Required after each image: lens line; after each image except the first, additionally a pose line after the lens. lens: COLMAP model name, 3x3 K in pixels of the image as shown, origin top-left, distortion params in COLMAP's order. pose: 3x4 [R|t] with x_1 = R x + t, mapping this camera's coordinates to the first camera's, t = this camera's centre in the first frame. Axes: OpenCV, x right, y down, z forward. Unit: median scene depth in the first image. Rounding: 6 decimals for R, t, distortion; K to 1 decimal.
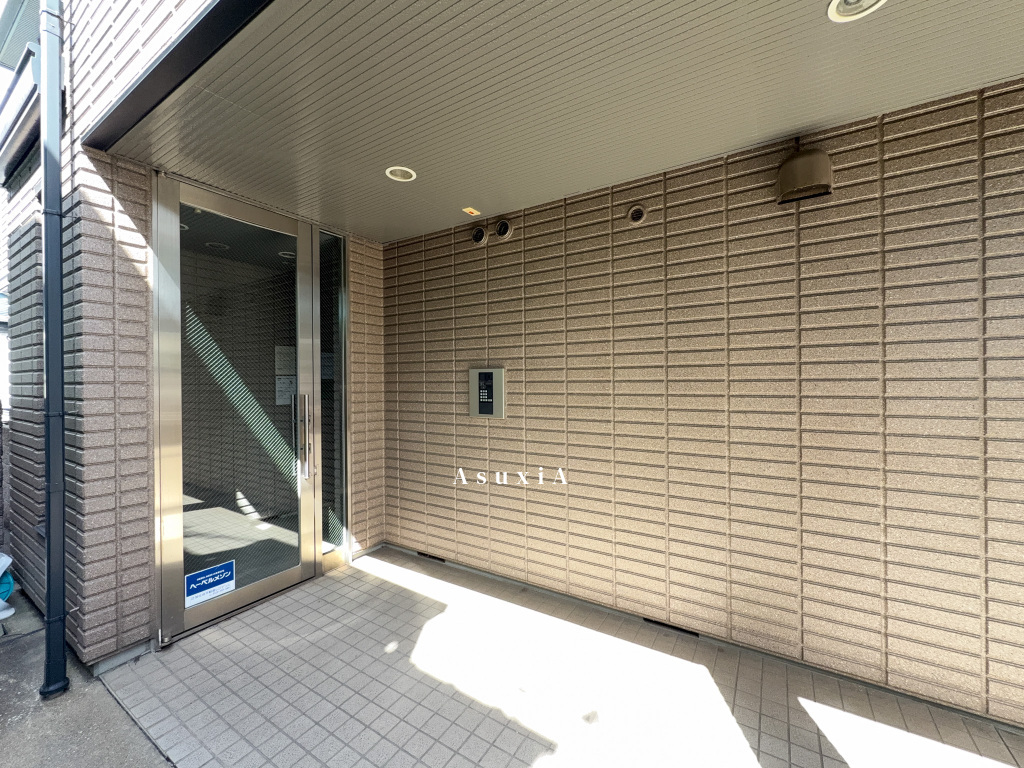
lens RADIAL K [[409.5, 0, 511.4], [0, 409.5, 382.3], [0, 0, 1]] dist [-0.000944, 0.000047]
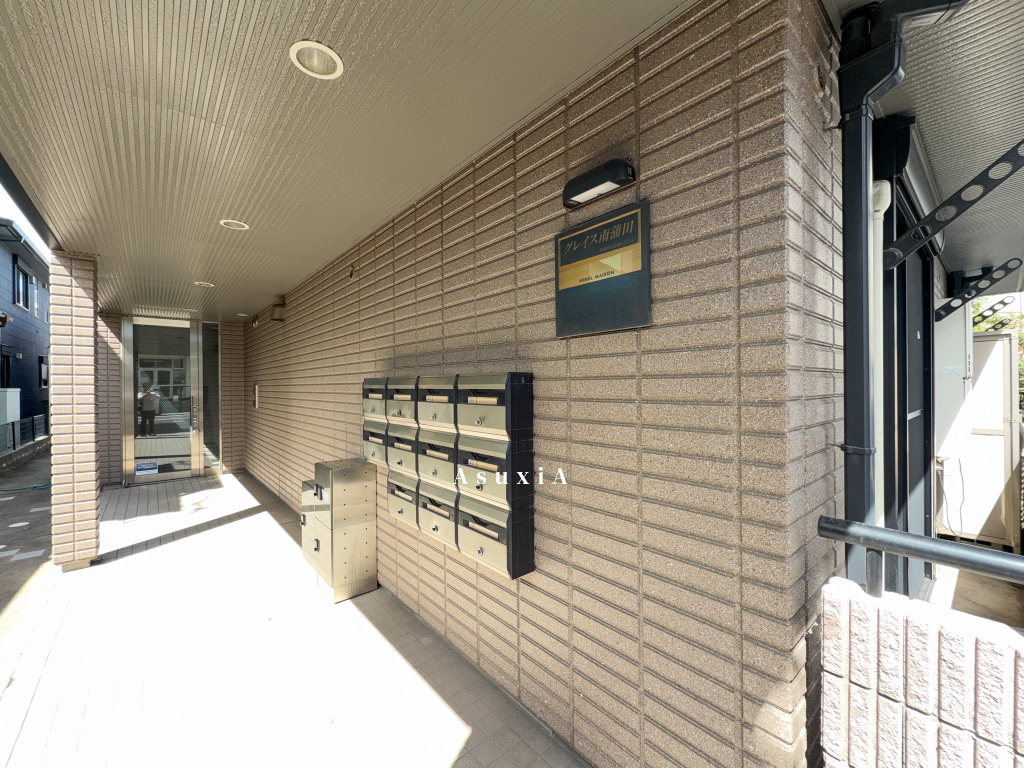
lens RADIAL K [[409.5, 0, 511.0], [0, 409.5, 385.5], [0, 0, 1]] dist [-0.000944, 0.000047]
pose [[0.960703, 0.003134, -0.277560, 2.086877], [-0.002803, 0.999995, 0.001590, -0.043462], [0.277563, -0.000749, 0.960707, -0.799980]]
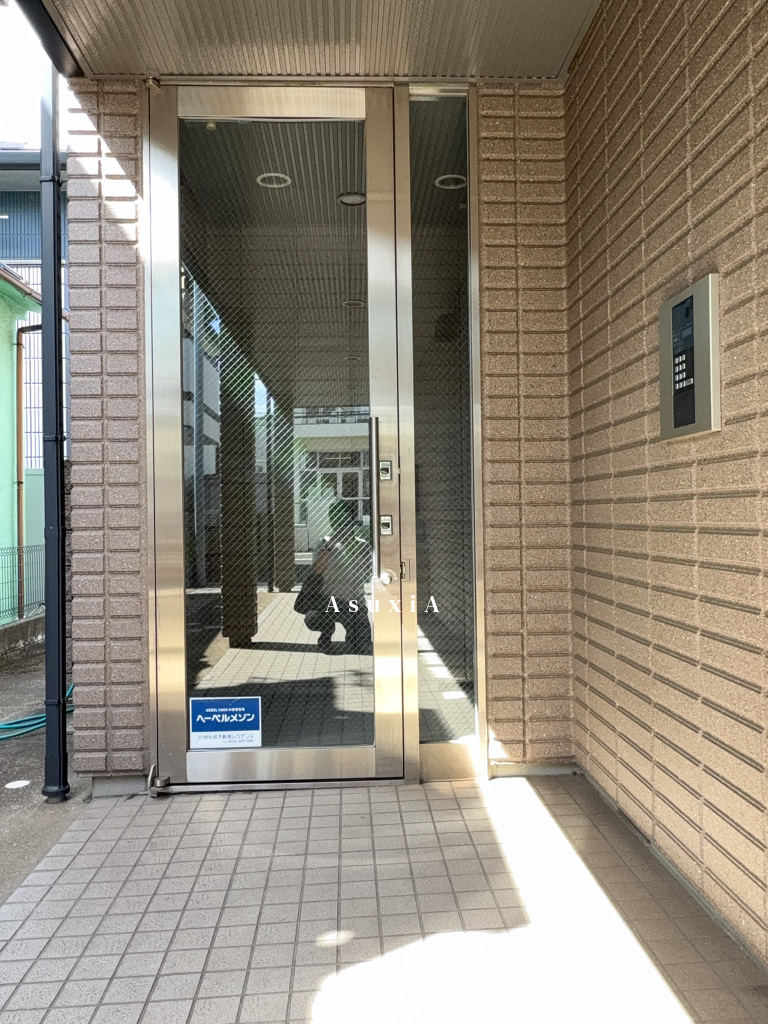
lens RADIAL K [[815.9, 0, 386.9], [0, 815.9, 510.0], [0, 0, 1]] dist [0.003256, 0.000695]
pose [[0.582248, -0.005318, -0.812994, 0.384528], [0.009087, 0.999959, -0.000034, 0.164064], [0.812960, -0.007368, 0.582272, 0.460402]]
